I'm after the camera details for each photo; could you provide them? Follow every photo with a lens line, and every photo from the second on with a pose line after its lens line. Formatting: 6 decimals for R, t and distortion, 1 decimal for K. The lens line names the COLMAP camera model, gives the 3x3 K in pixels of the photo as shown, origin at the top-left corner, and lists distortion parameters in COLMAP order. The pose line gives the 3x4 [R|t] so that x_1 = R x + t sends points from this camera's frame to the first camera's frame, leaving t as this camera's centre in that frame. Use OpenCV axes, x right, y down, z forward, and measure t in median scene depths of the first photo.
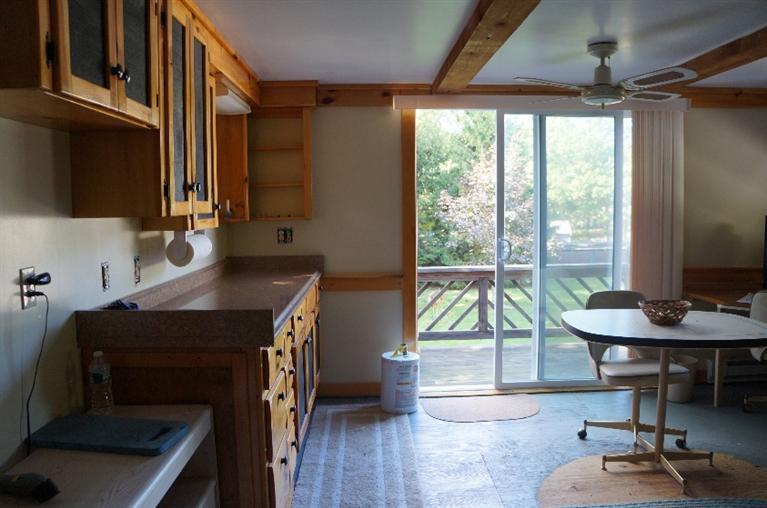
lens RADIAL K [[626.0, 0, 384.2], [0, 626.0, 255.8], [0, 0, 1]] dist [-0.011910, -0.001145]
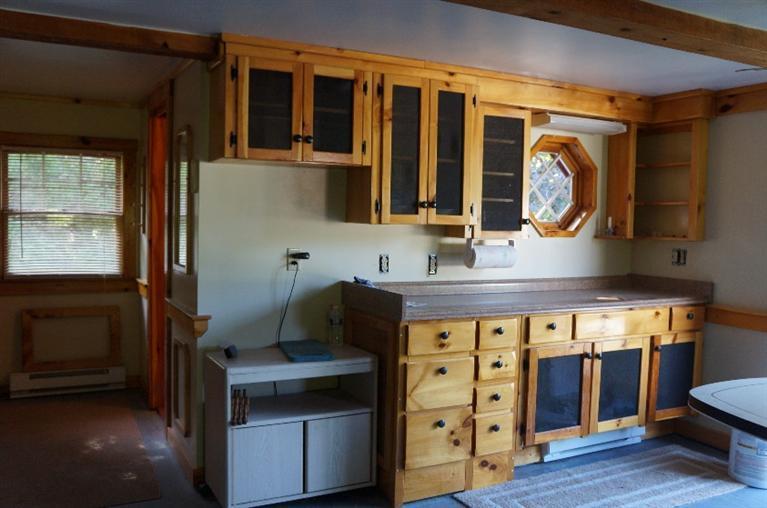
lens RADIAL K [[664.9, 0, 384.5], [0, 664.9, 253.3], [0, 0, 1]] dist [-0.007536, 0.000813]
pose [[0.453425, 0.067676, -0.888722, 0.586439], [-0.102314, 0.994474, 0.023528, -0.018364], [0.885403, 0.080260, 0.457843, 0.174151]]
